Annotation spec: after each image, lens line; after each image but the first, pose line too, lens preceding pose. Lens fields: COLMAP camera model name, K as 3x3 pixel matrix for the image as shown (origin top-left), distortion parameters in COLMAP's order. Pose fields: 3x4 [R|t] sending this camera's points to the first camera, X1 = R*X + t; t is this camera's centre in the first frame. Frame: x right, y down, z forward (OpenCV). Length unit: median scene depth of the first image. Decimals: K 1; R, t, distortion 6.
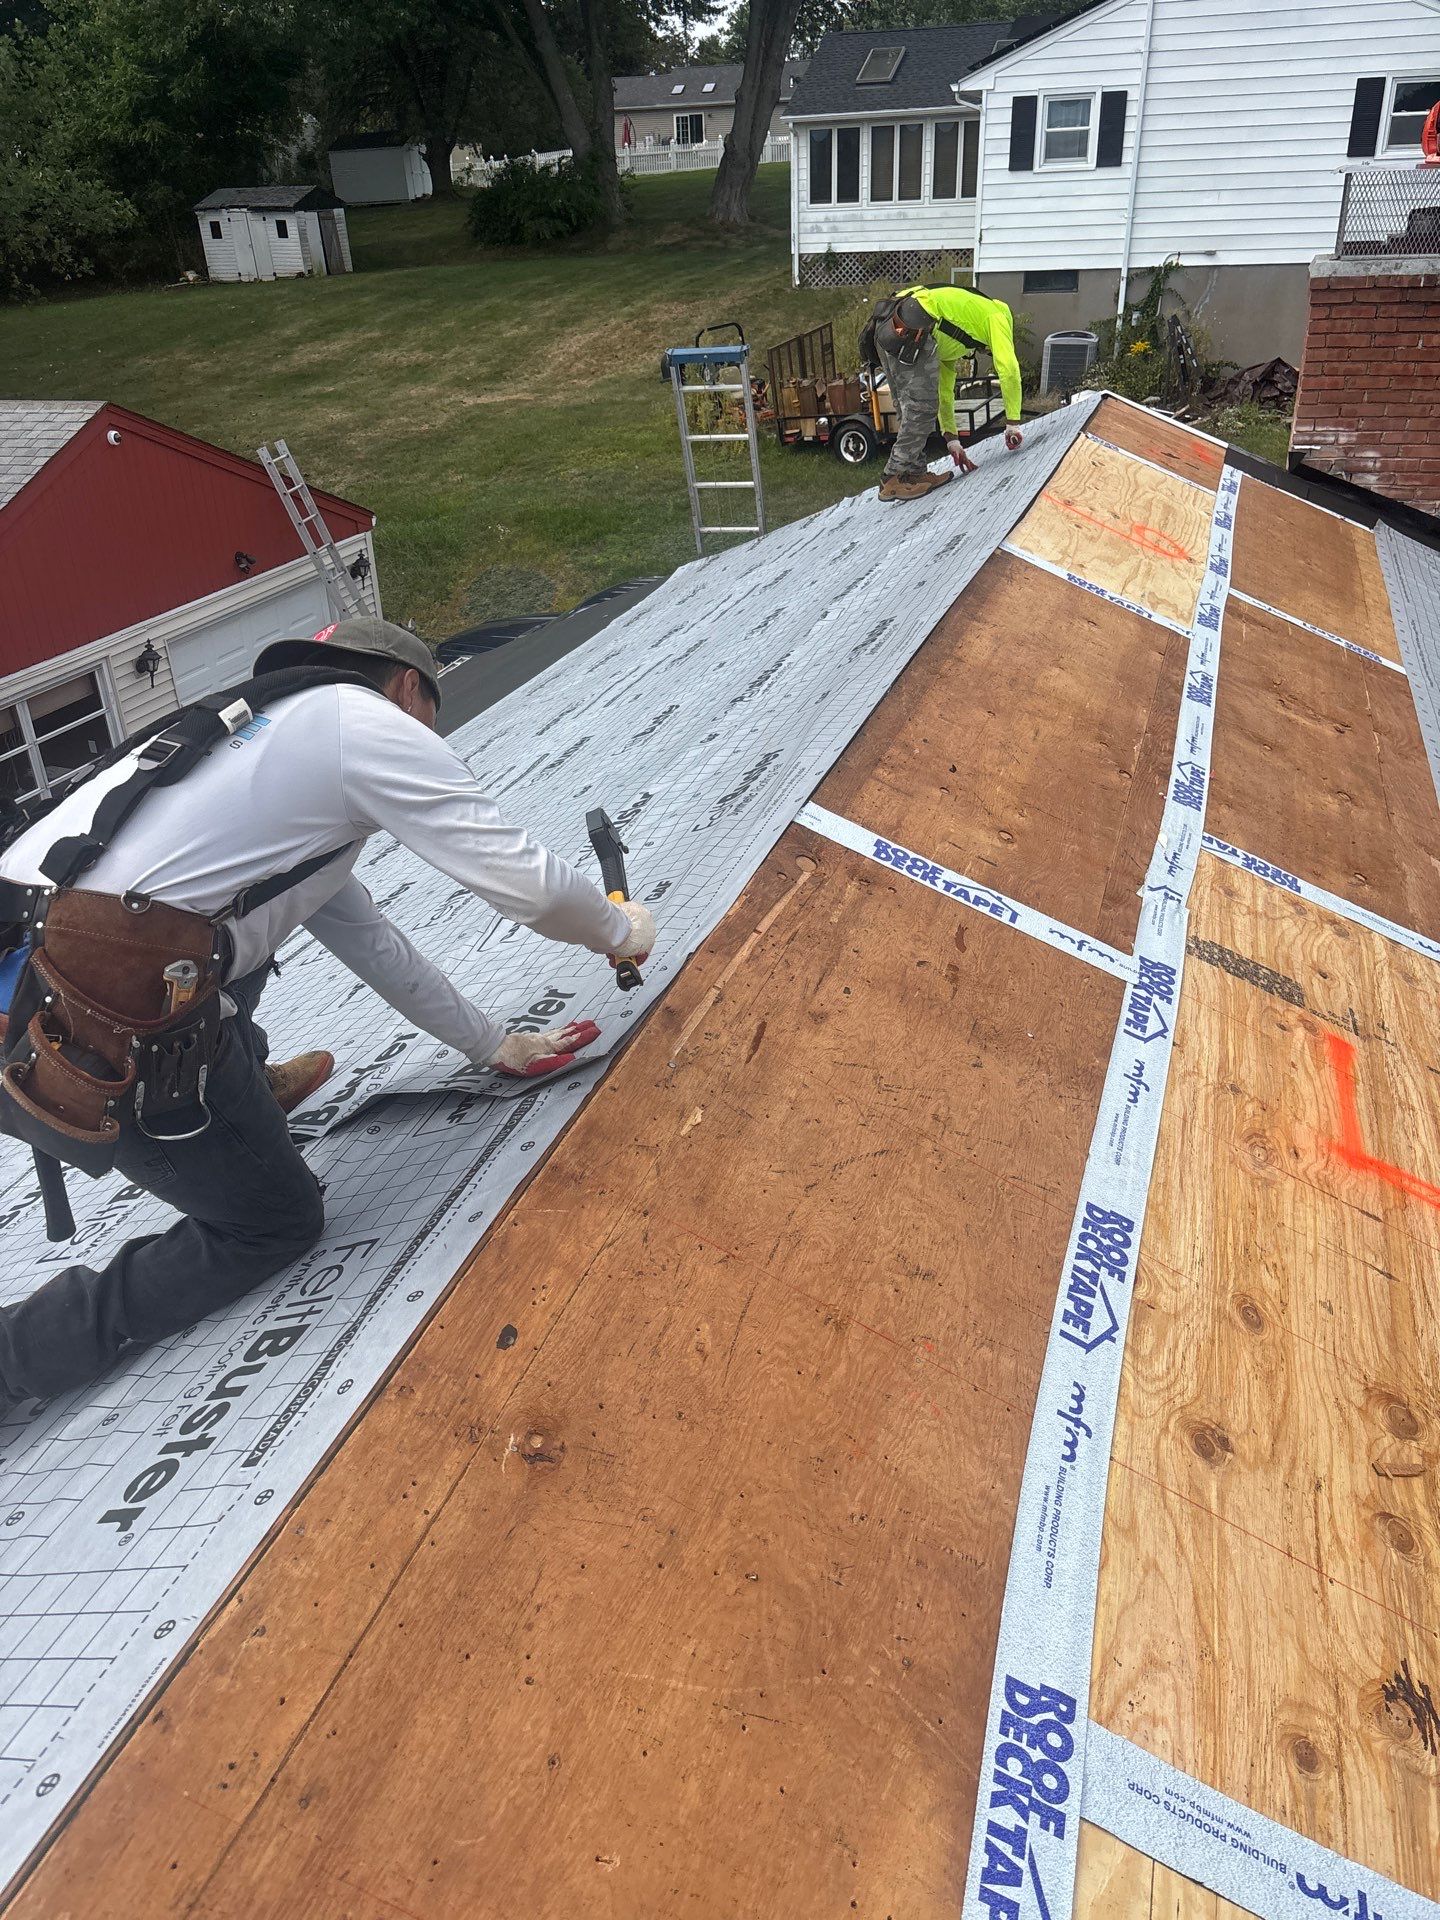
lens RADIAL K [[1451.7, 0, 720.0], [0, 1451.7, 960.0], [0, 0, 1]] dist [0.081526, -0.096953]
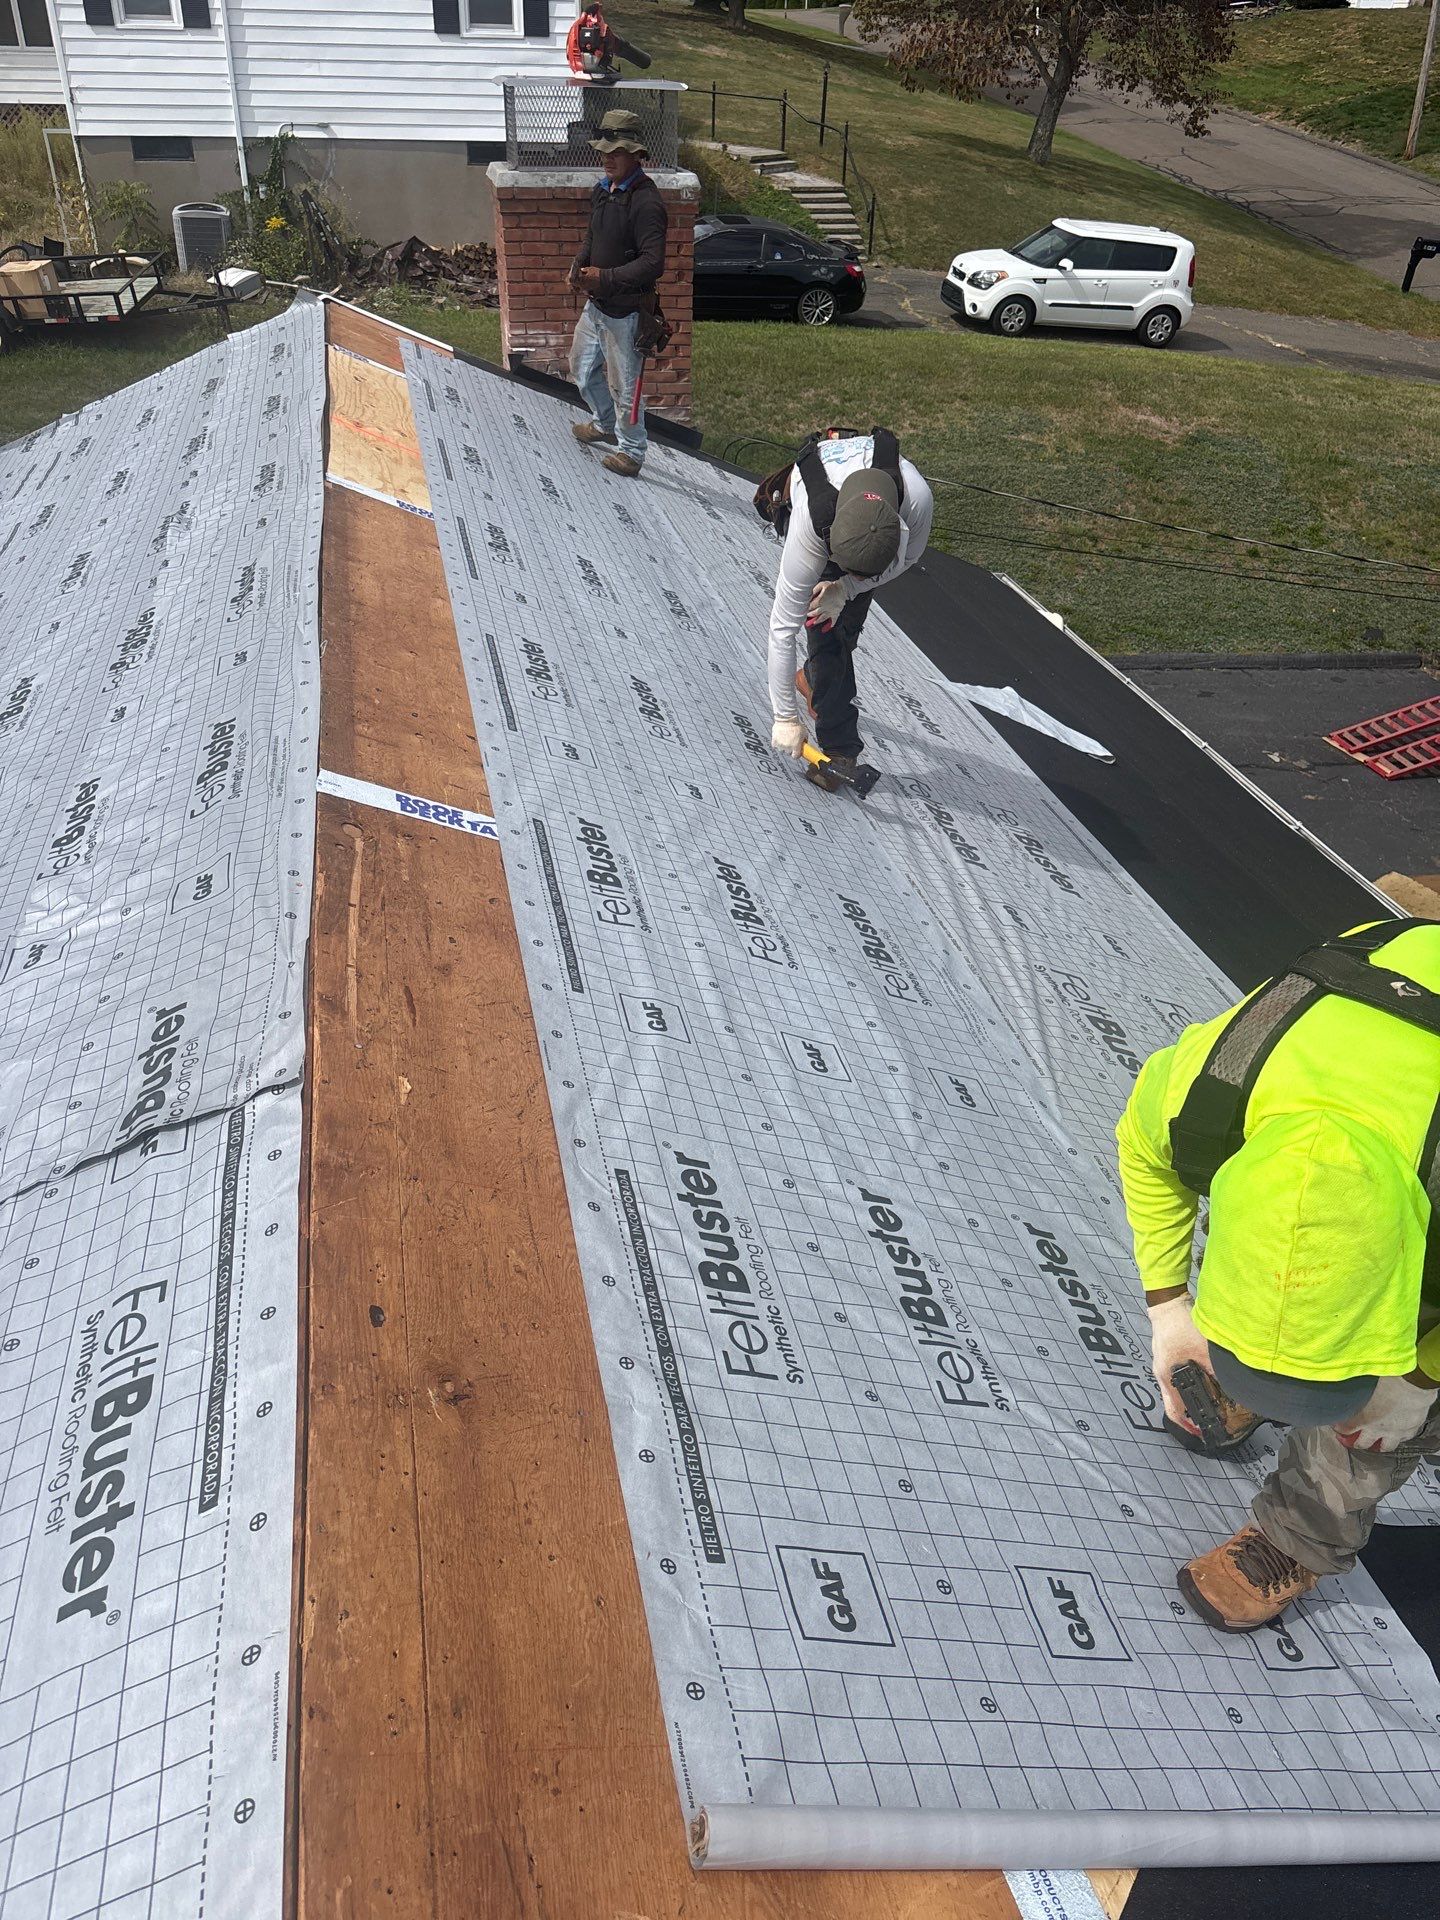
lens RADIAL K [[1451.7, 0, 720.0], [0, 1451.7, 960.0], [0, 0, 1]] dist [0.081526, -0.096953]
pose [[0.850696, -0.232427, 0.471481, -0.097919], [0.193198, 0.972405, 0.130781, -0.025718], [-0.488867, -0.020166, 0.872125, -0.024524]]
